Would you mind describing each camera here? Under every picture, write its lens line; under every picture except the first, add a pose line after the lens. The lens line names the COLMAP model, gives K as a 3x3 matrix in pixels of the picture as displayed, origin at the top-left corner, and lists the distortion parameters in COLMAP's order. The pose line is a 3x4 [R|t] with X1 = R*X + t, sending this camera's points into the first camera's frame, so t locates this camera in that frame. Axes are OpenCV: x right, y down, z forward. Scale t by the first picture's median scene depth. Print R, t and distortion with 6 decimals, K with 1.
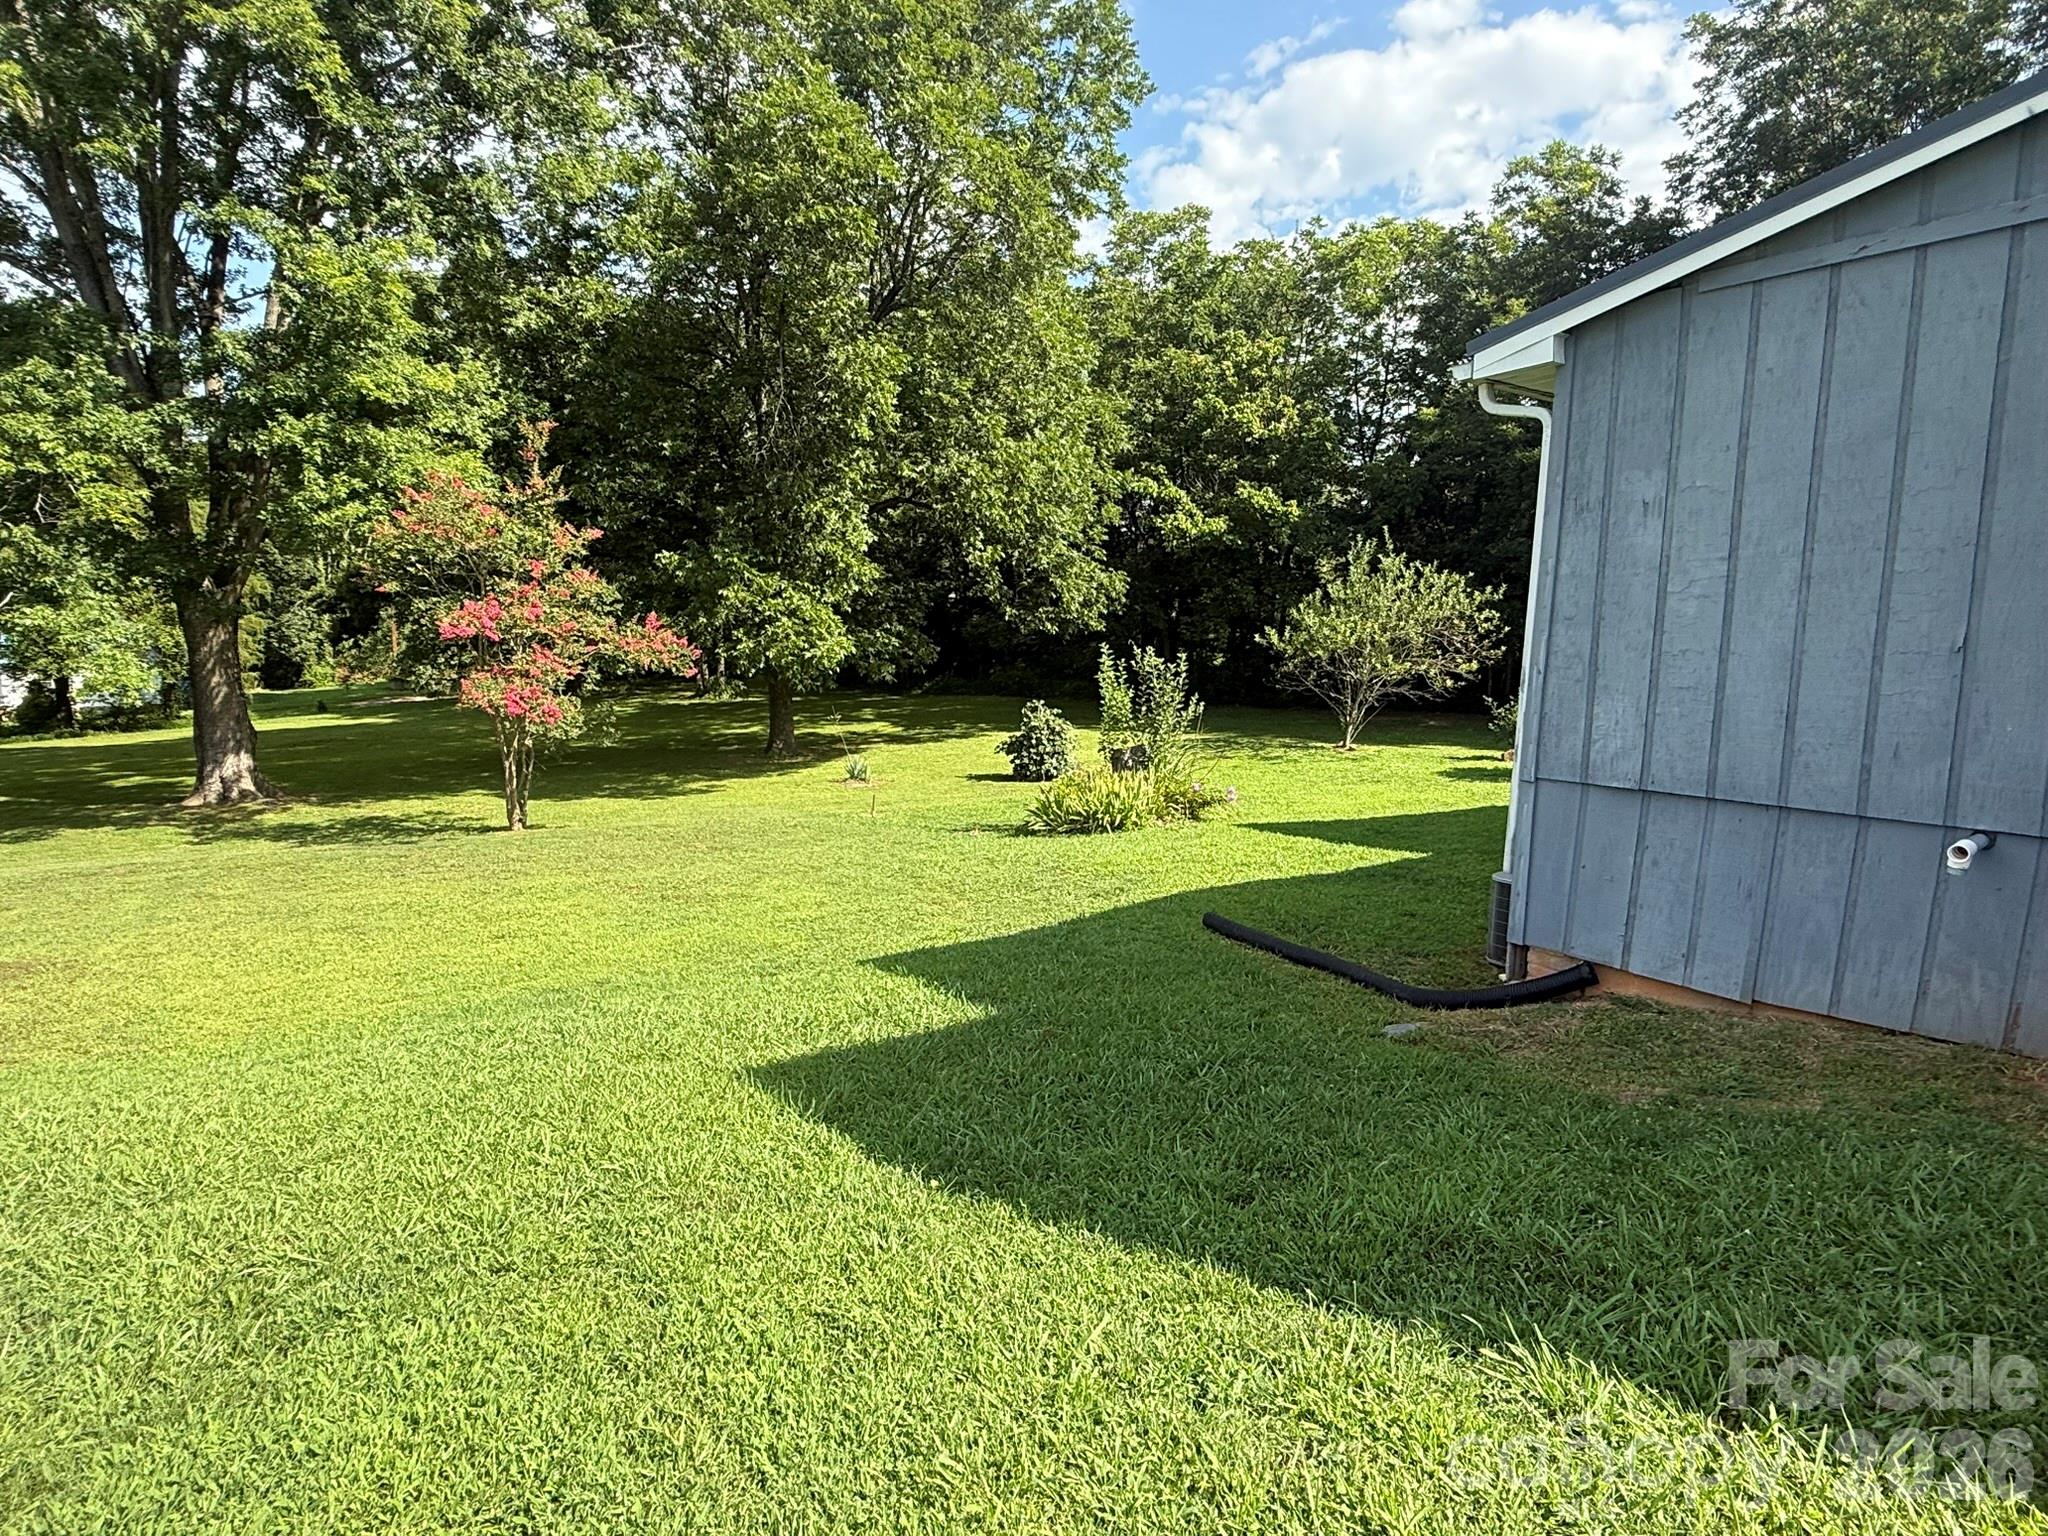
lens RADIAL K [[1114.4, 0, 1026.3], [0, 1114.4, 756.6], [0, 0, 1]] dist [-0.001183, 0.000182]
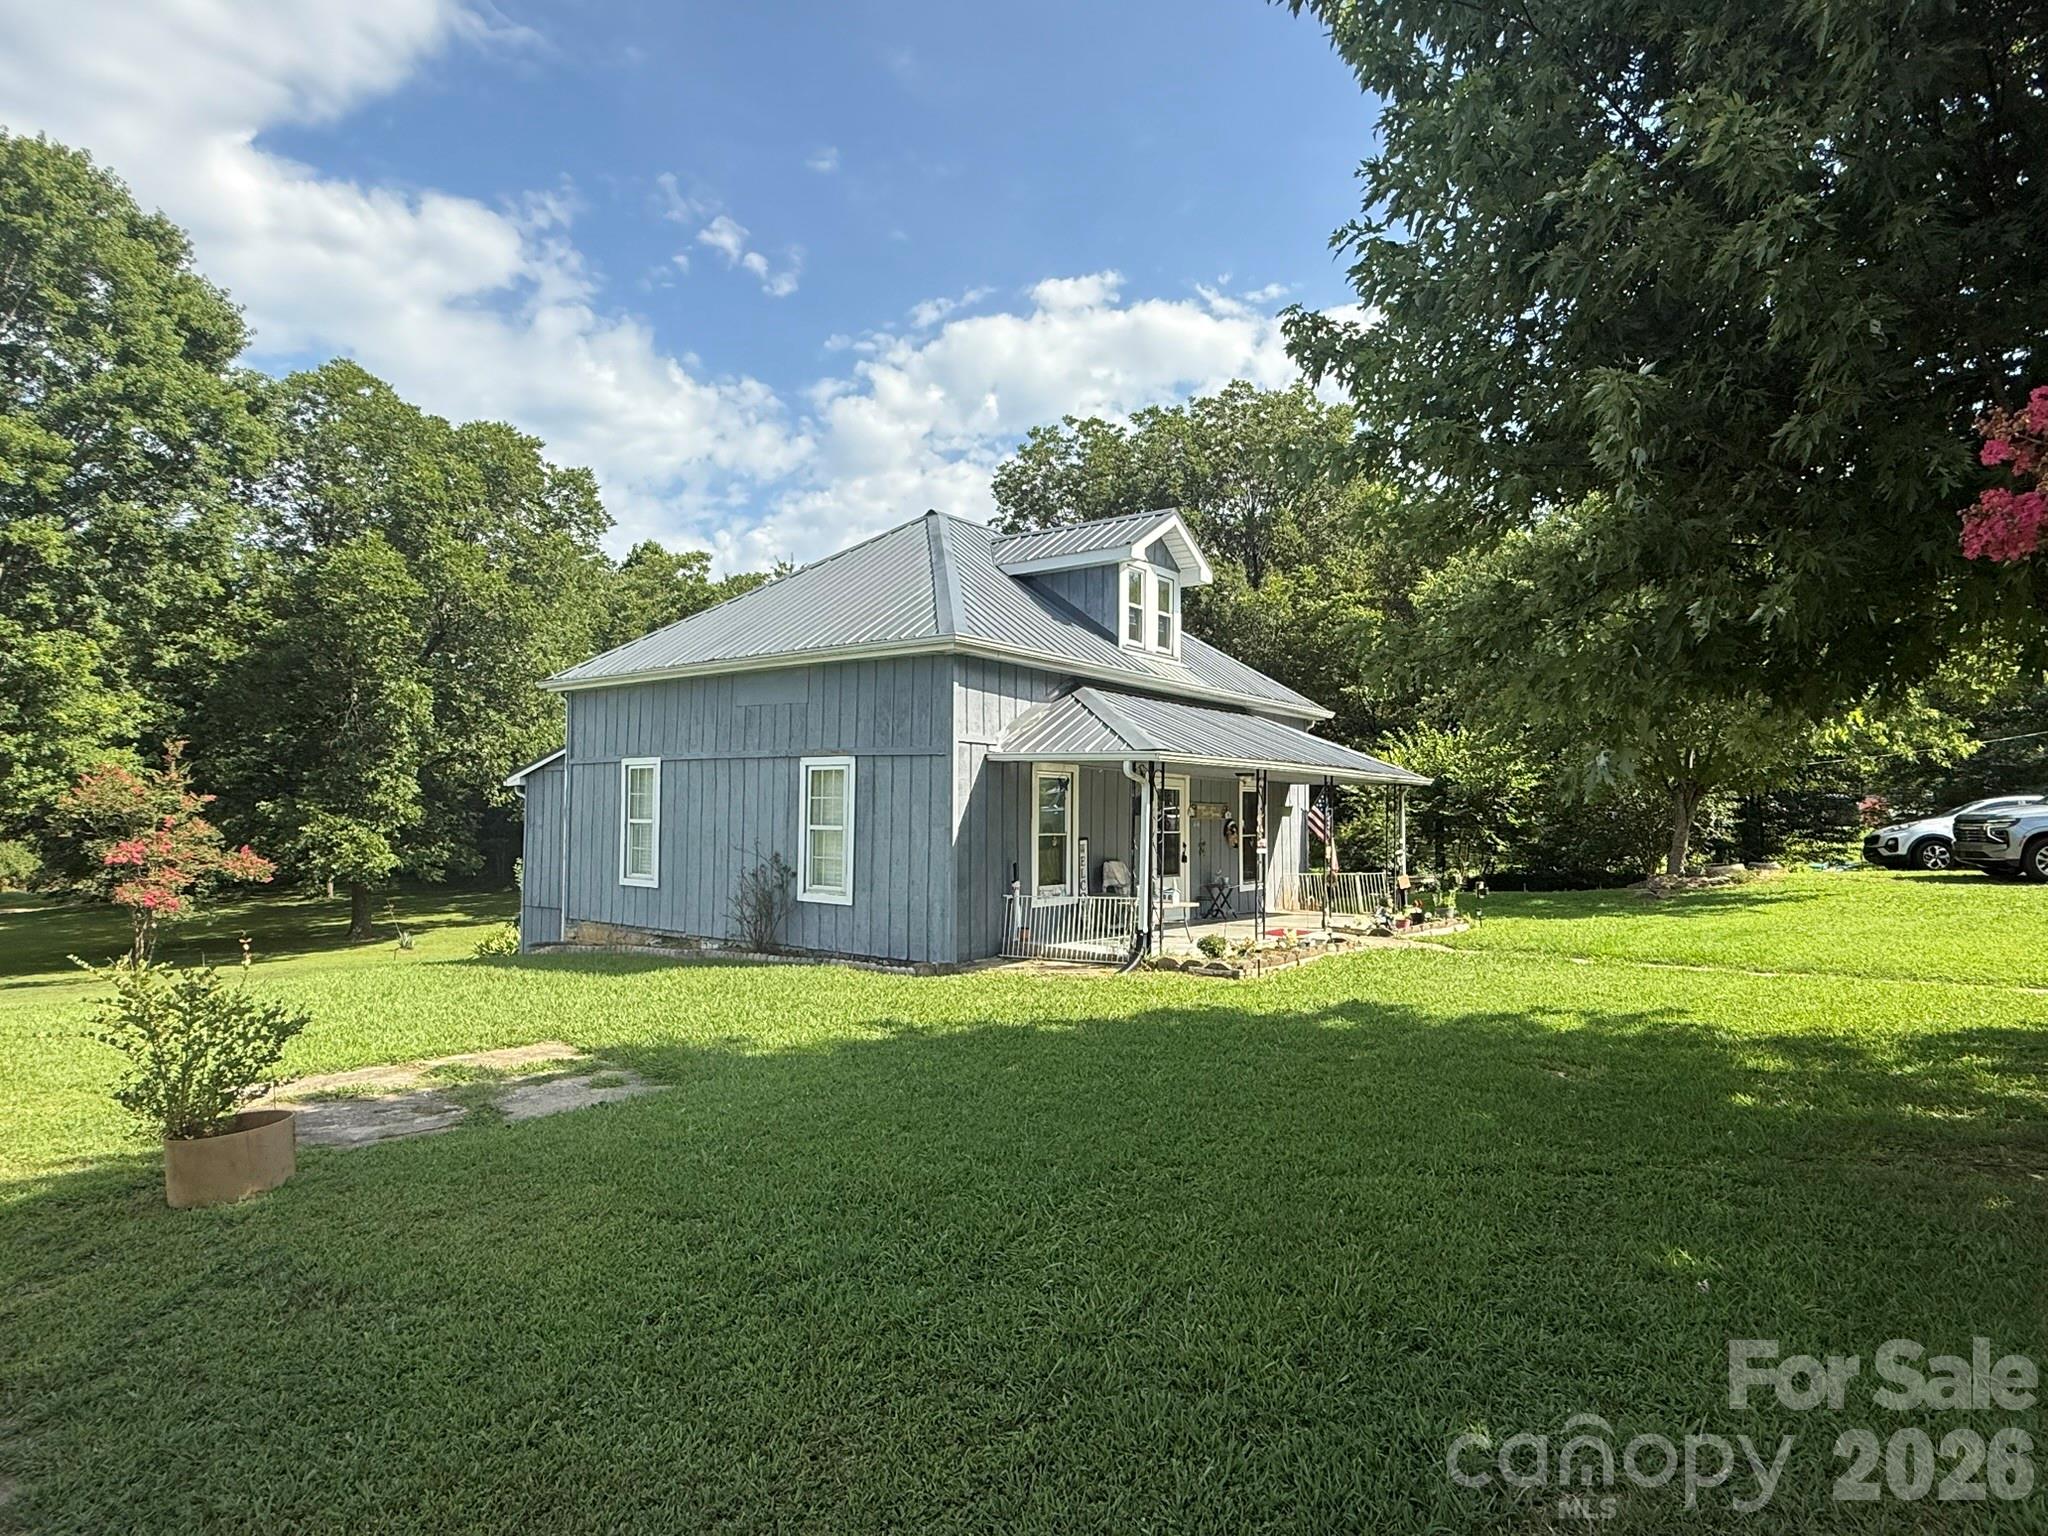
lens RADIAL K [[1132.4, 0, 964.3], [0, 1132.4, 787.5], [0, 0, 1]] dist [0.040840, 0.000425]
pose [[0.978491, 0.003830, 0.206255, 0.328787], [0.025629, 0.989825, -0.139966, 0.049926], [-0.204692, 0.142241, 0.968436, -0.822059]]
